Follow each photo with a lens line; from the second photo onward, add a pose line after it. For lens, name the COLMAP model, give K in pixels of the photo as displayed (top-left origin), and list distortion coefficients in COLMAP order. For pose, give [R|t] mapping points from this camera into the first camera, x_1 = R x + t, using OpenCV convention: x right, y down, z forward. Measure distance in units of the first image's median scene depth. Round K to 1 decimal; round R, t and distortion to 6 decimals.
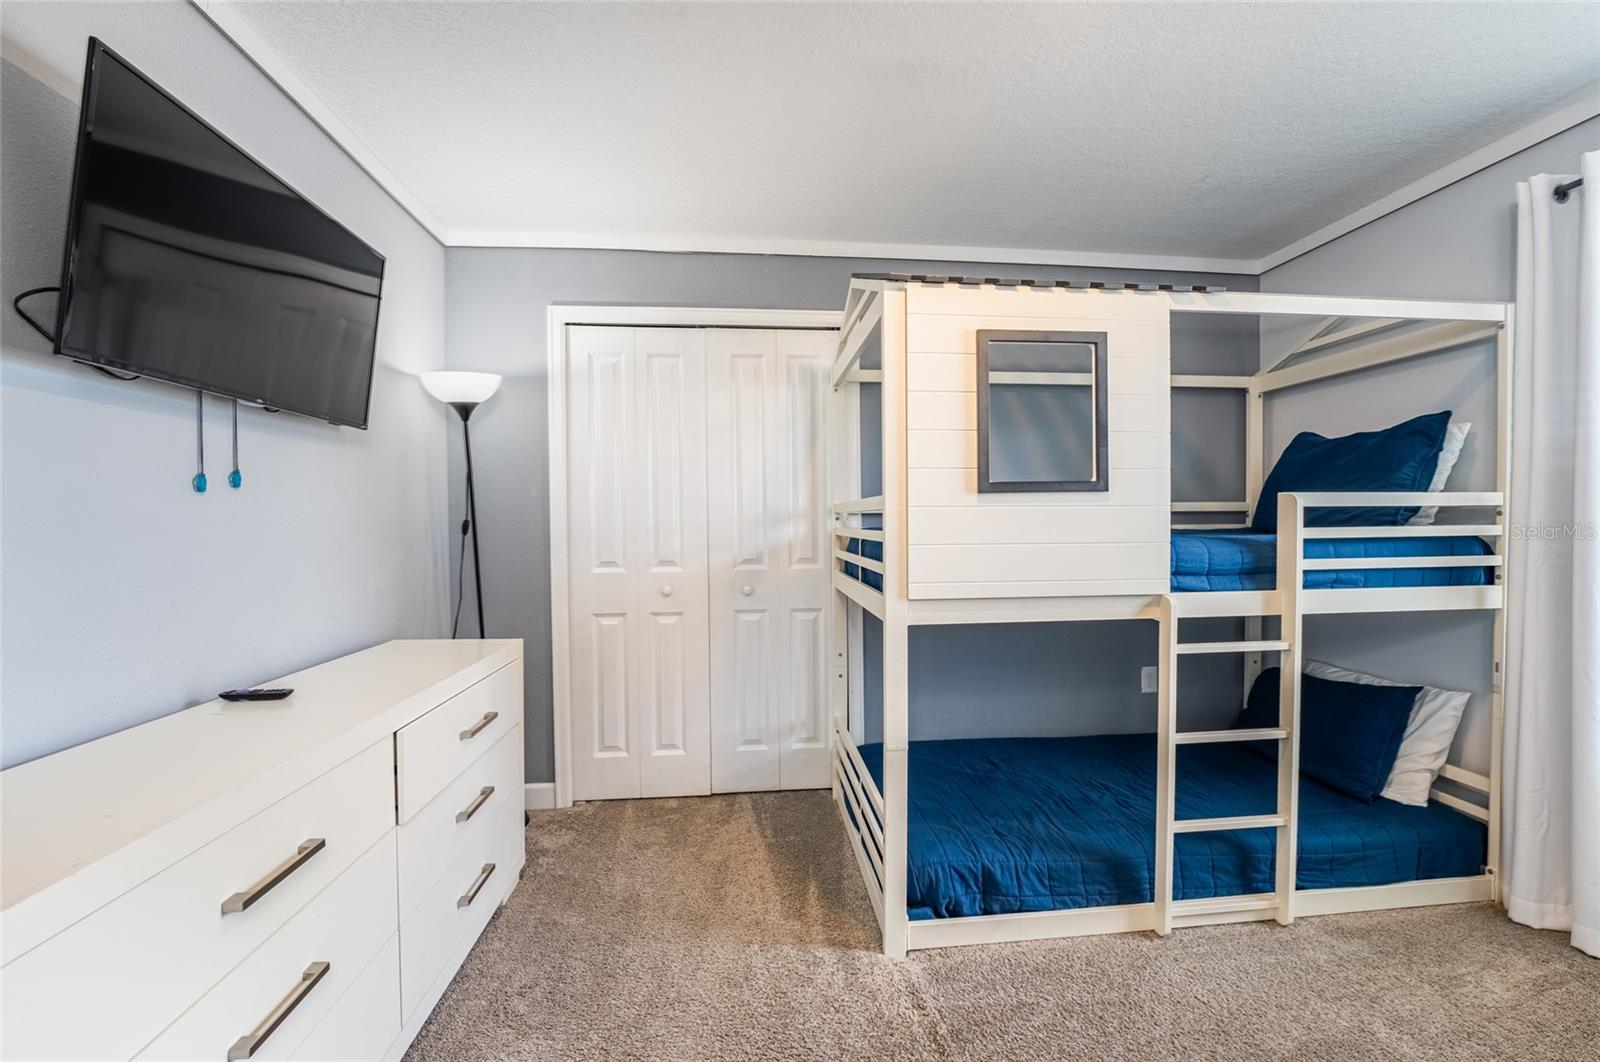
lens RADIAL K [[649.2, 0, 800.0], [0, 649.2, 531.0], [0, 0, 1]] dist [-0.026350, 0.004854]
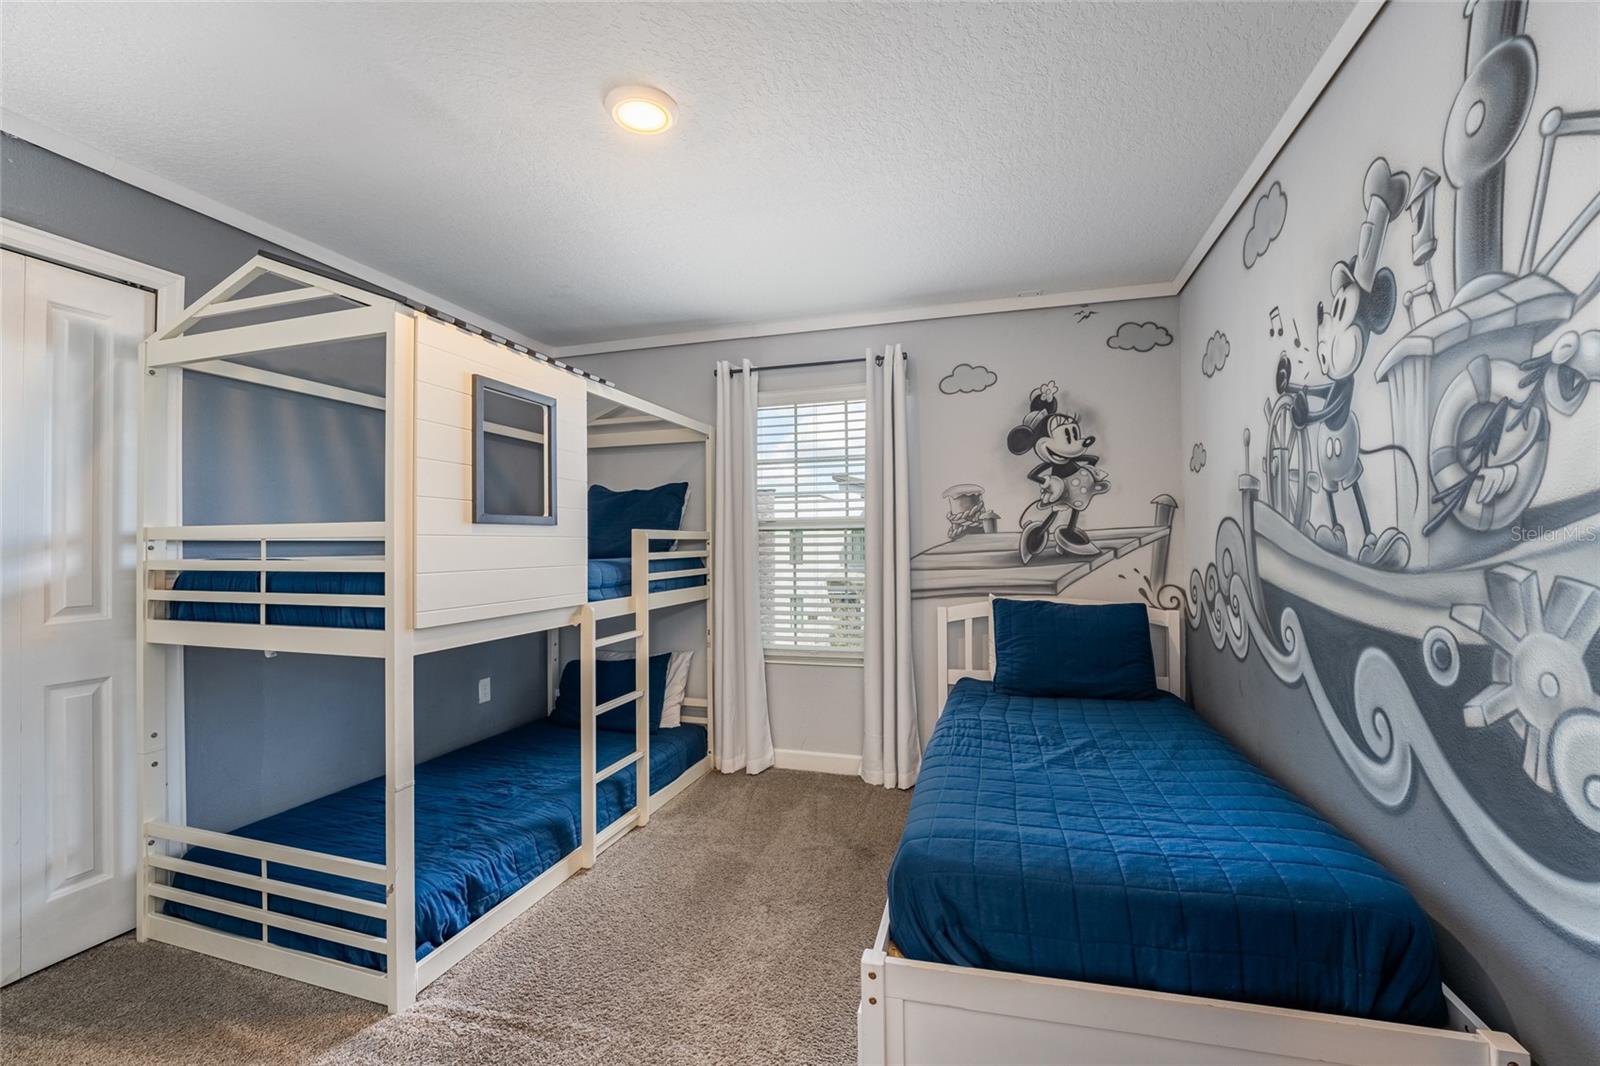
lens RADIAL K [[649.2, 0, 800.0], [0, 649.2, 533.0], [0, 0, 1]] dist [-0.026350, 0.004854]
pose [[0.390878, 0.019375, 0.920239, -0.472215], [0.020988, 0.999331, -0.029955, 0.001153], [-0.920203, 0.031023, 0.390210, 0.072045]]
